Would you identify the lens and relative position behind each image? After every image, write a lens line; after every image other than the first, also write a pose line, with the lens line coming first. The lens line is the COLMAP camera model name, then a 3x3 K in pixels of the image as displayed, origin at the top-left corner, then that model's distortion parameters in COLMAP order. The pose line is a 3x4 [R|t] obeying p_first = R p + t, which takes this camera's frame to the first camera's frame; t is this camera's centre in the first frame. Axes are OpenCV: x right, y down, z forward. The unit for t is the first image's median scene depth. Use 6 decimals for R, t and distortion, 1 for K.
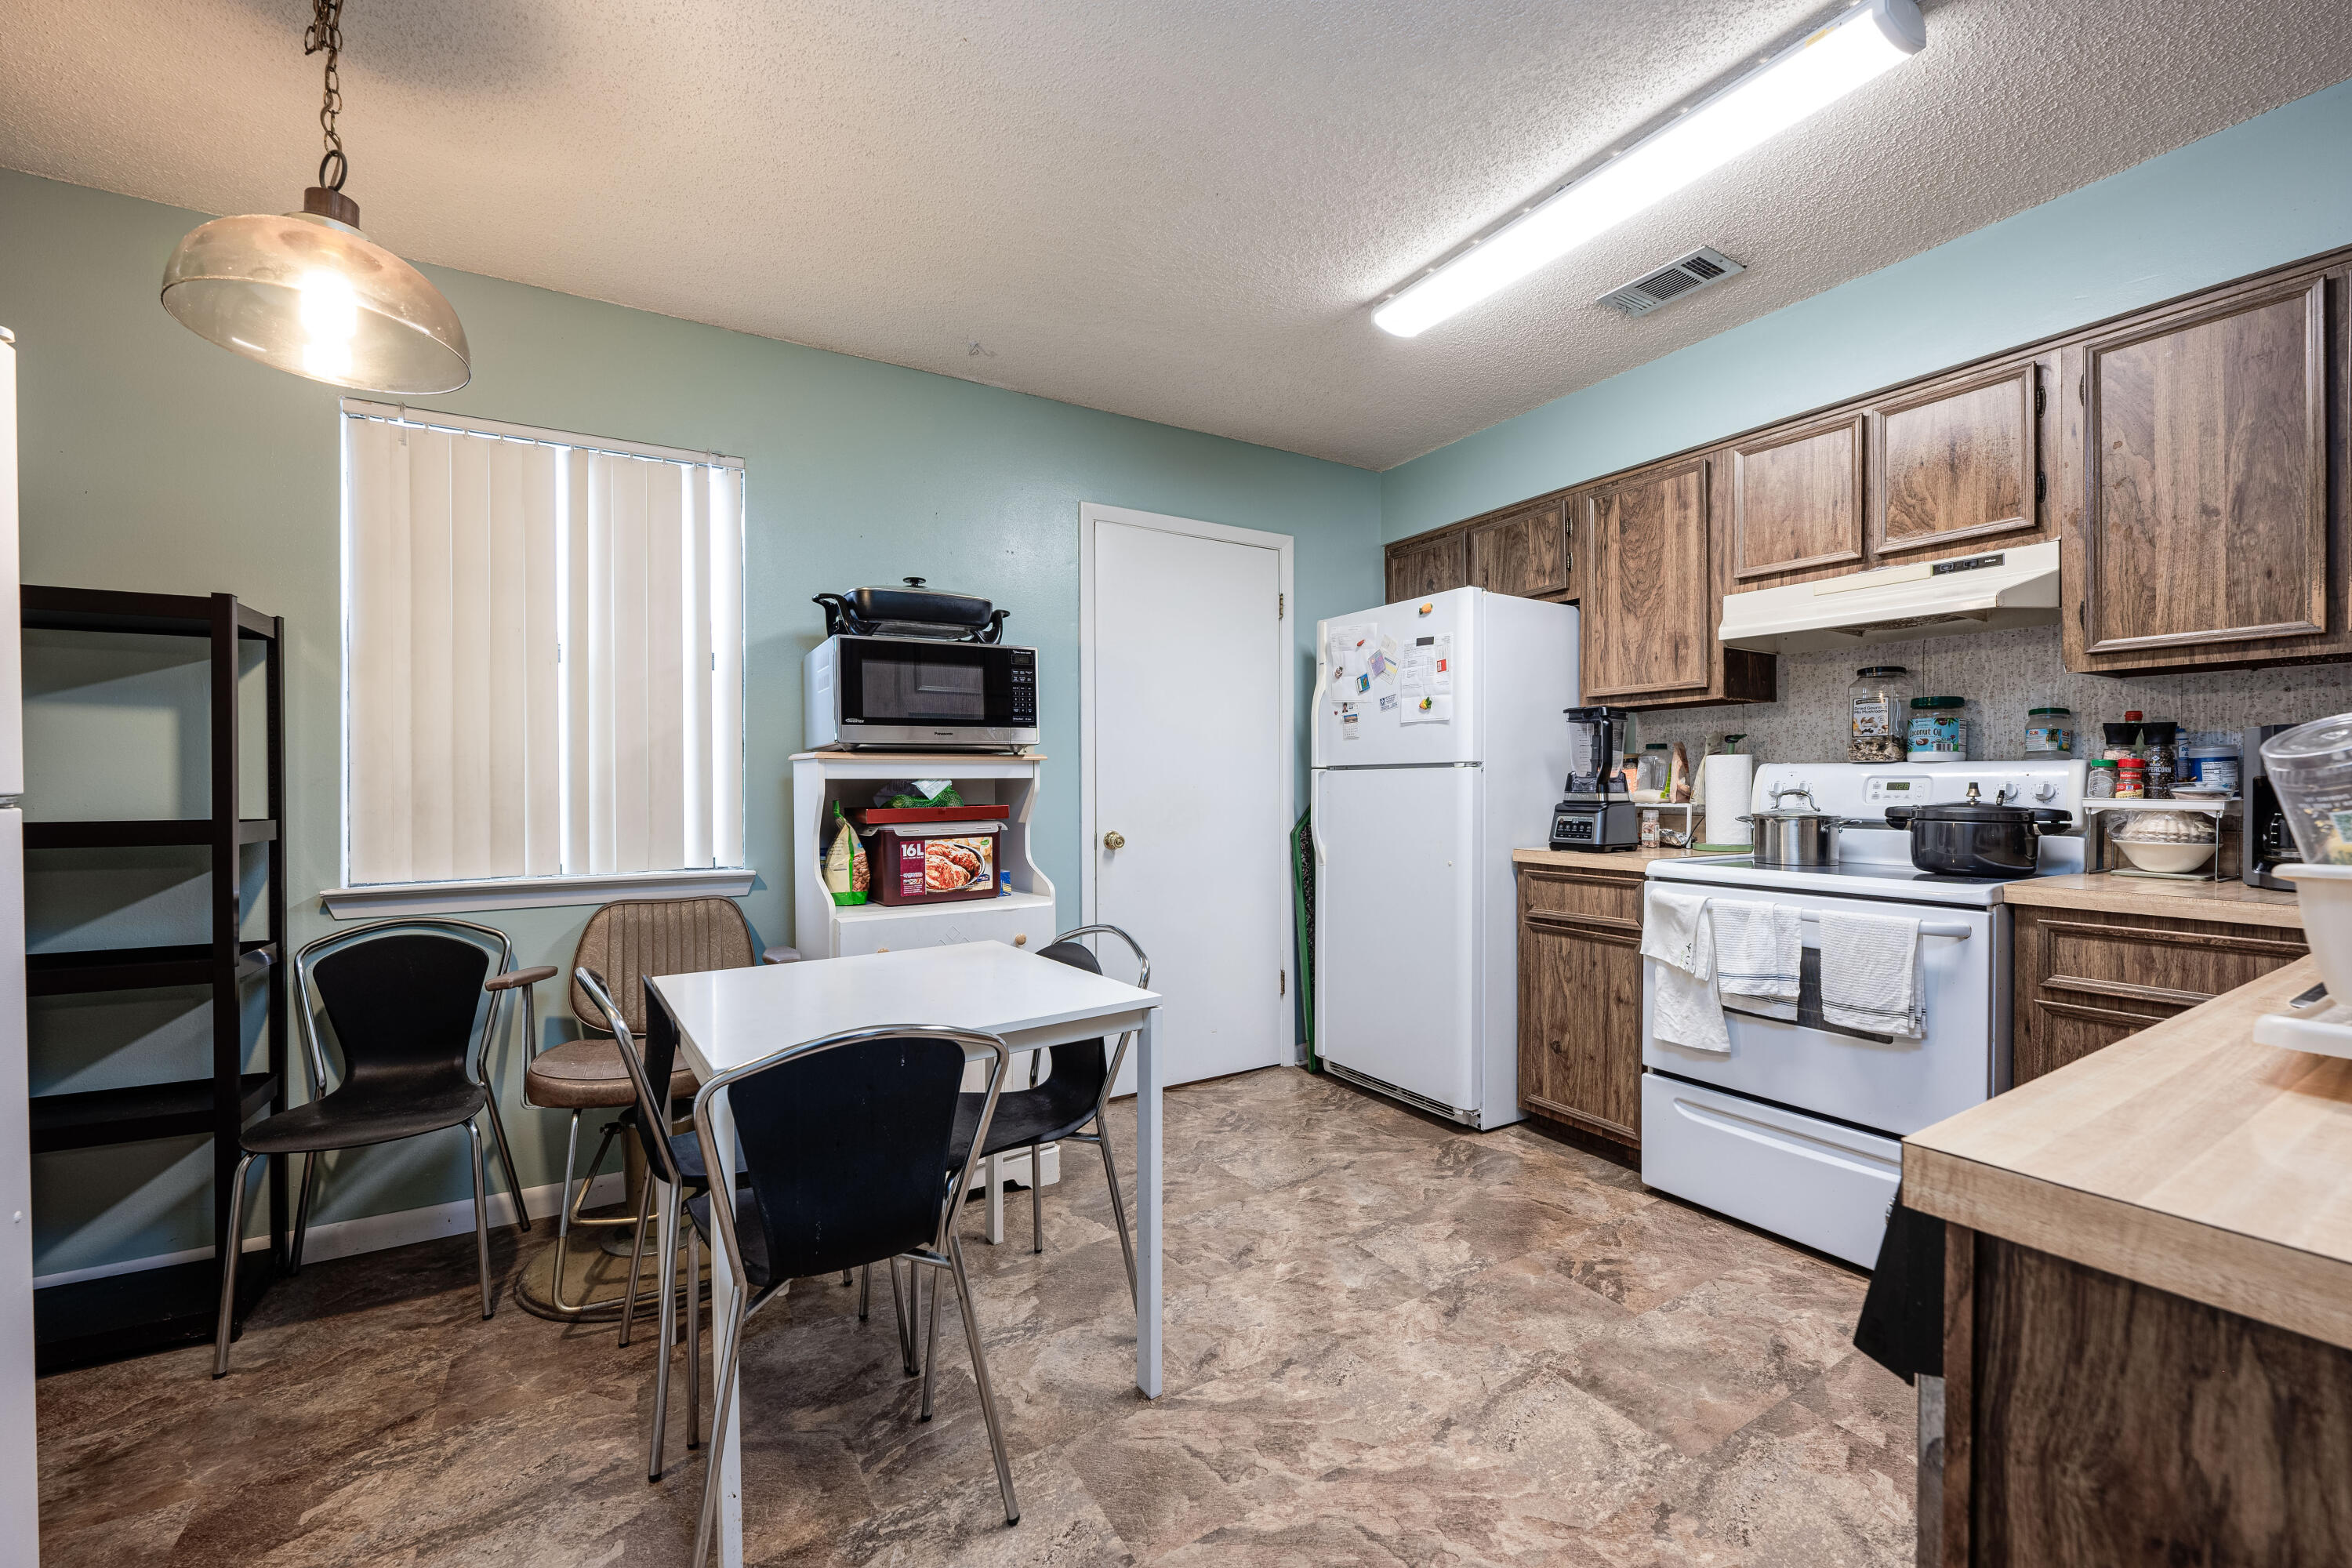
lens RADIAL K [[934.8, 0, 1174.2], [0, 934.8, 789.2], [0, 0, 1]] dist [-0.006047, 0.000039]
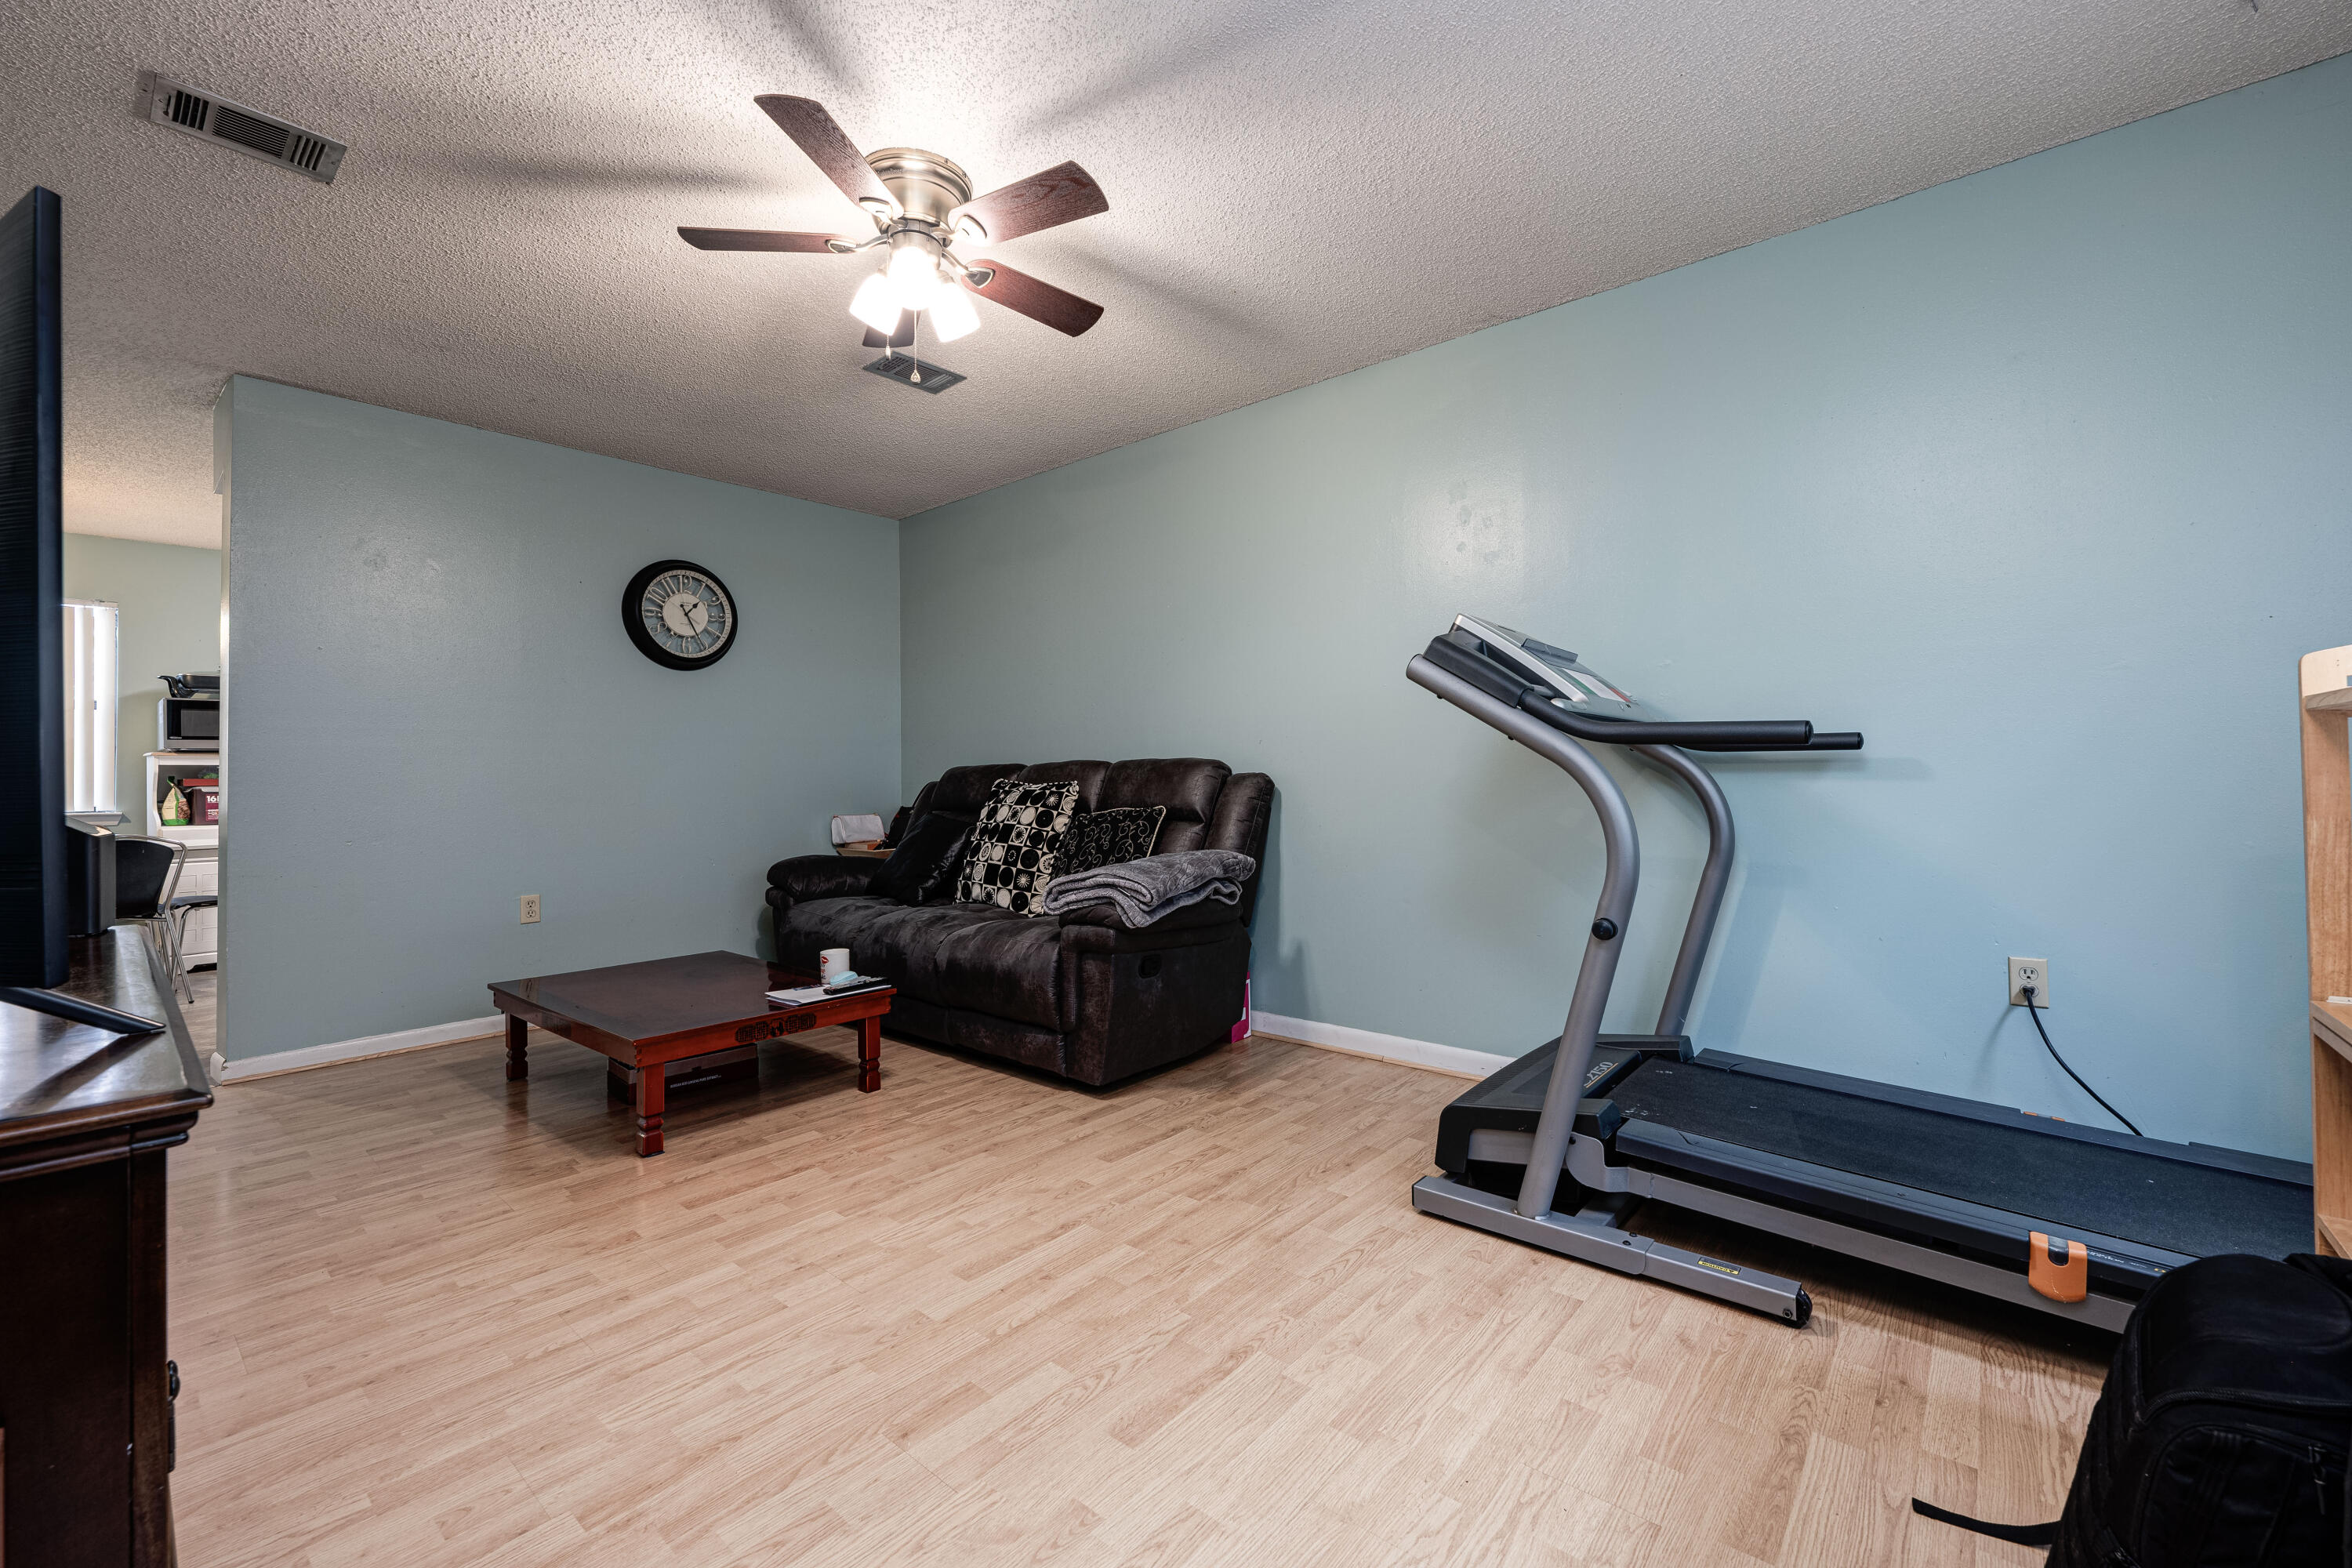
lens RADIAL K [[961.8, 0, 1180.4], [0, 961.8, 771.7], [0, 0, 1]] dist [-0.000304, 0.000233]
pose [[0.948630, -0.004170, 0.316359, 1.074863], [0.009621, 0.999831, -0.015671, 0.057595], [-0.316241, 0.017910, 0.948510, -1.707704]]
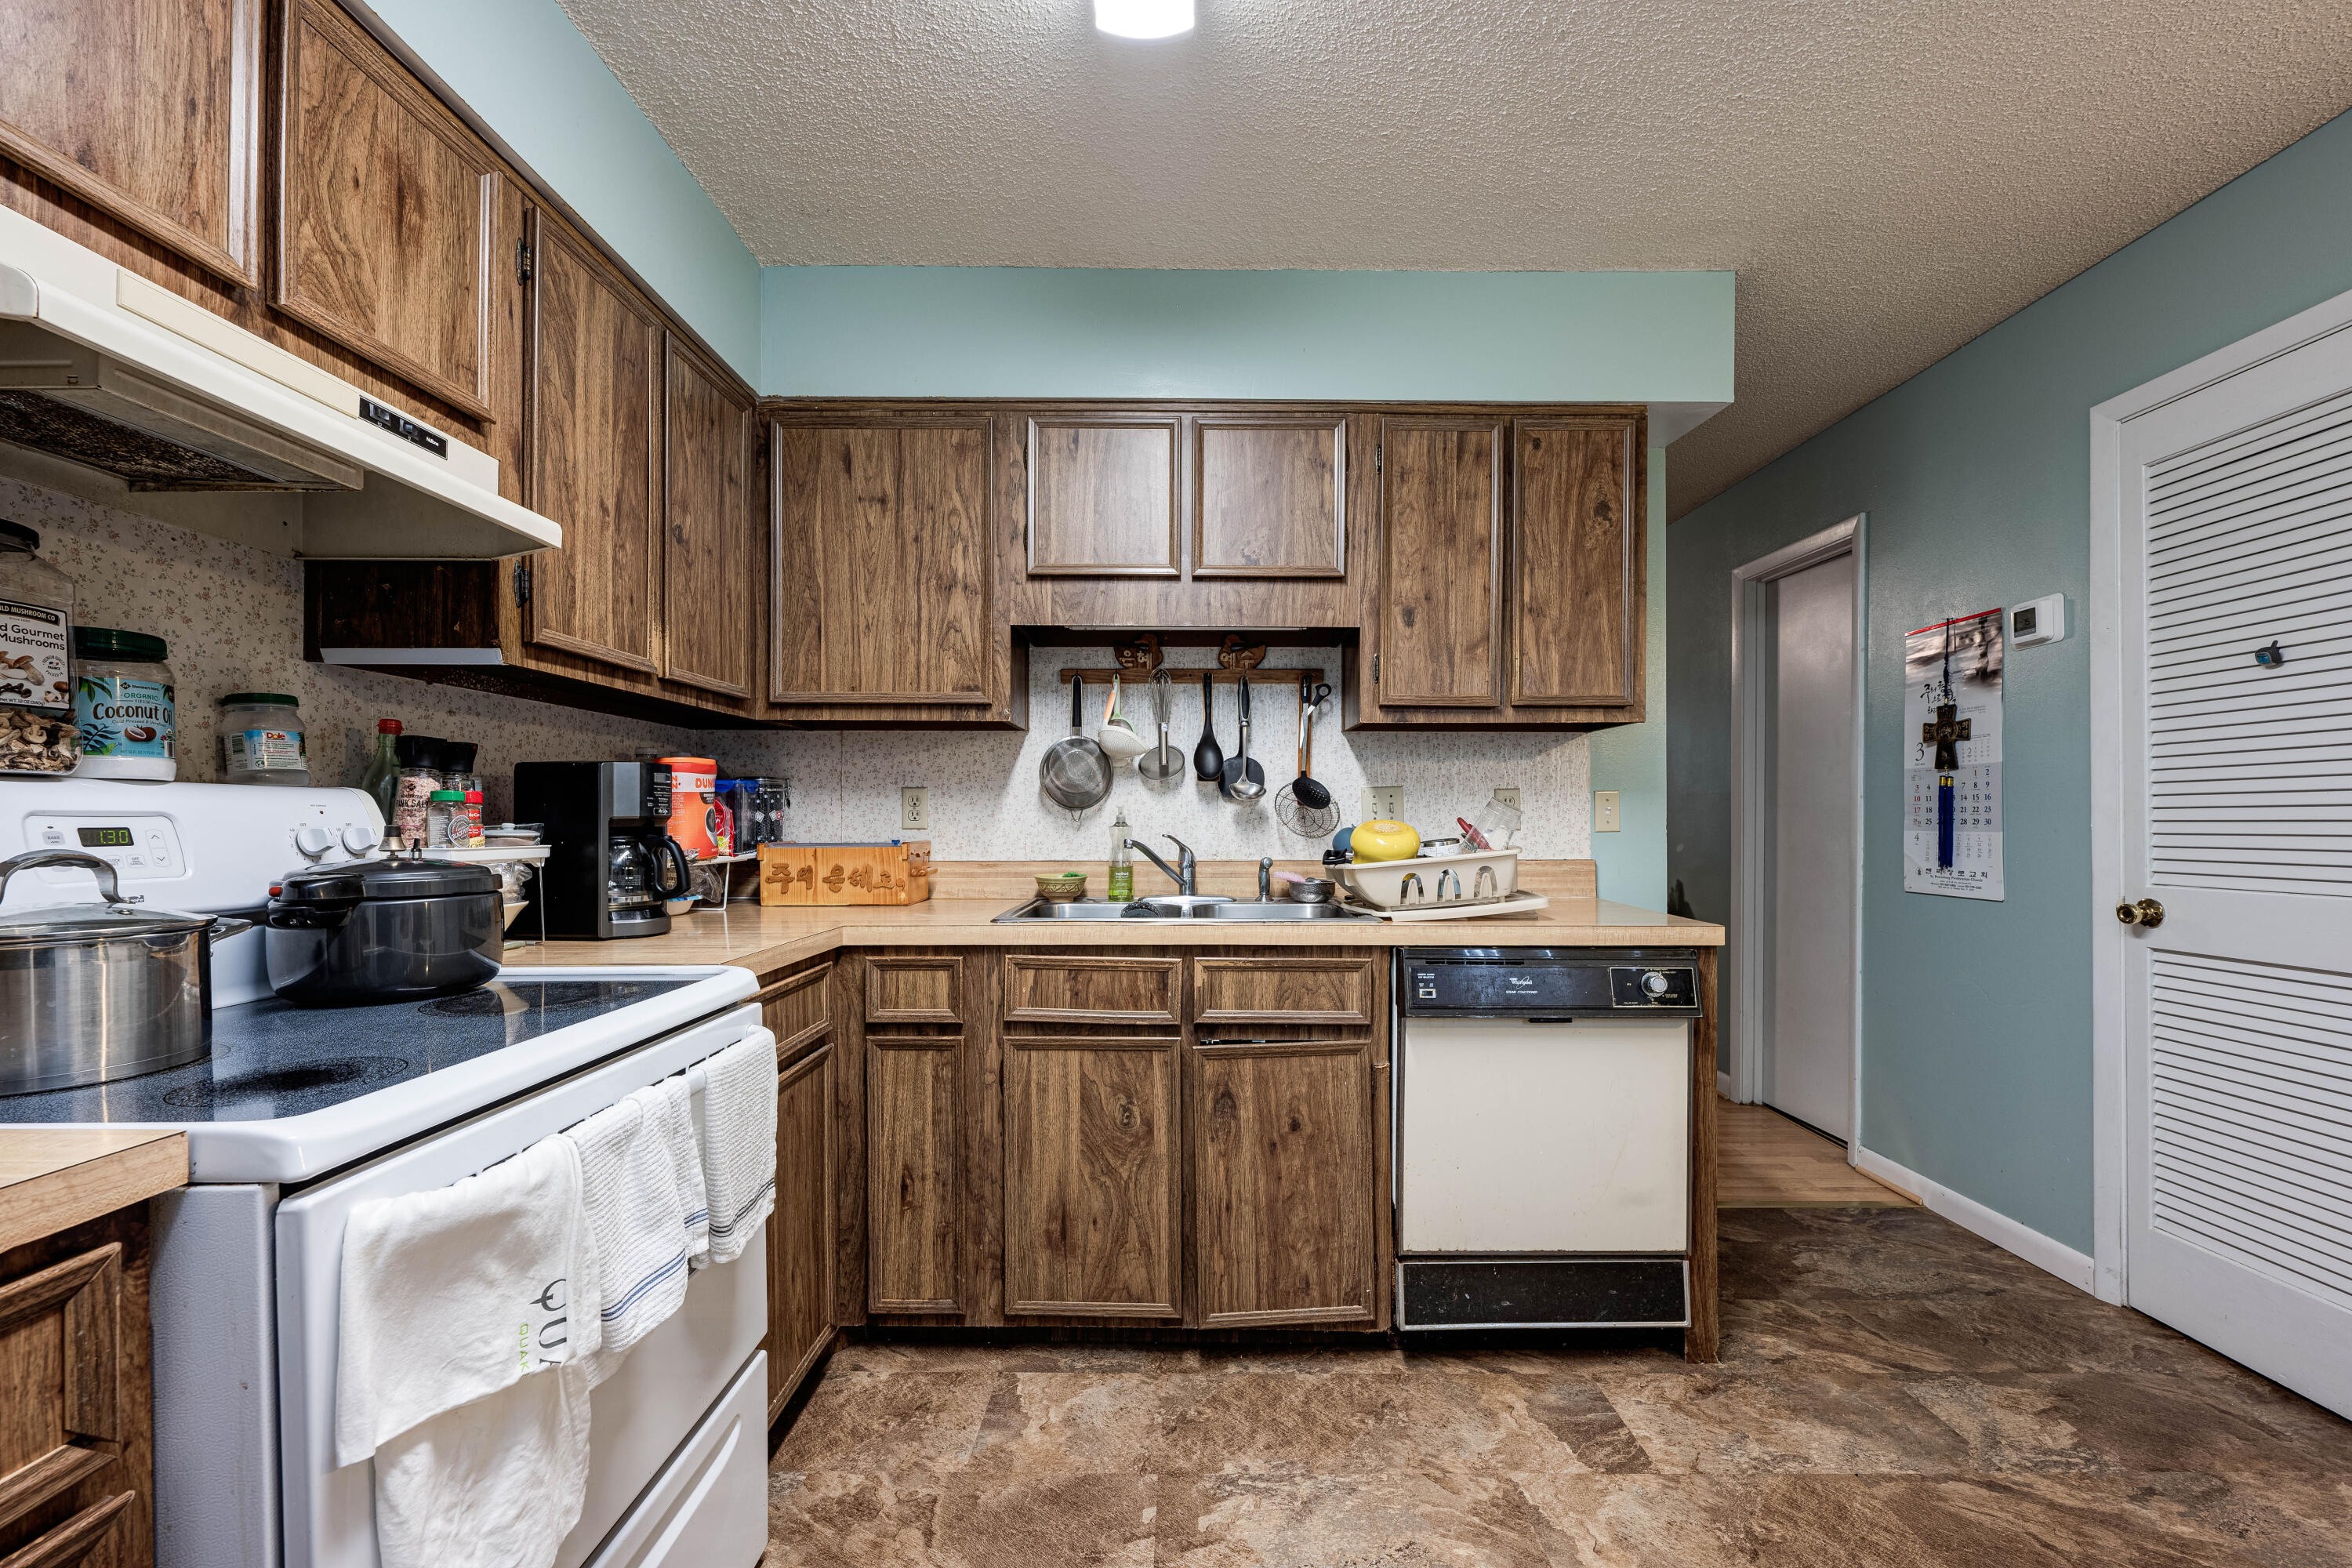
lens RADIAL K [[949.4, 0, 1187.1], [0, 949.4, 826.6], [0, 0, 1]] dist [-0.001888, 0.000302]
pose [[-0.856255, -0.001475, 0.516551, 0.149376], [0.007132, 0.999867, 0.014676, -0.010617], [-0.516504, 0.016250, -0.856131, 1.092437]]
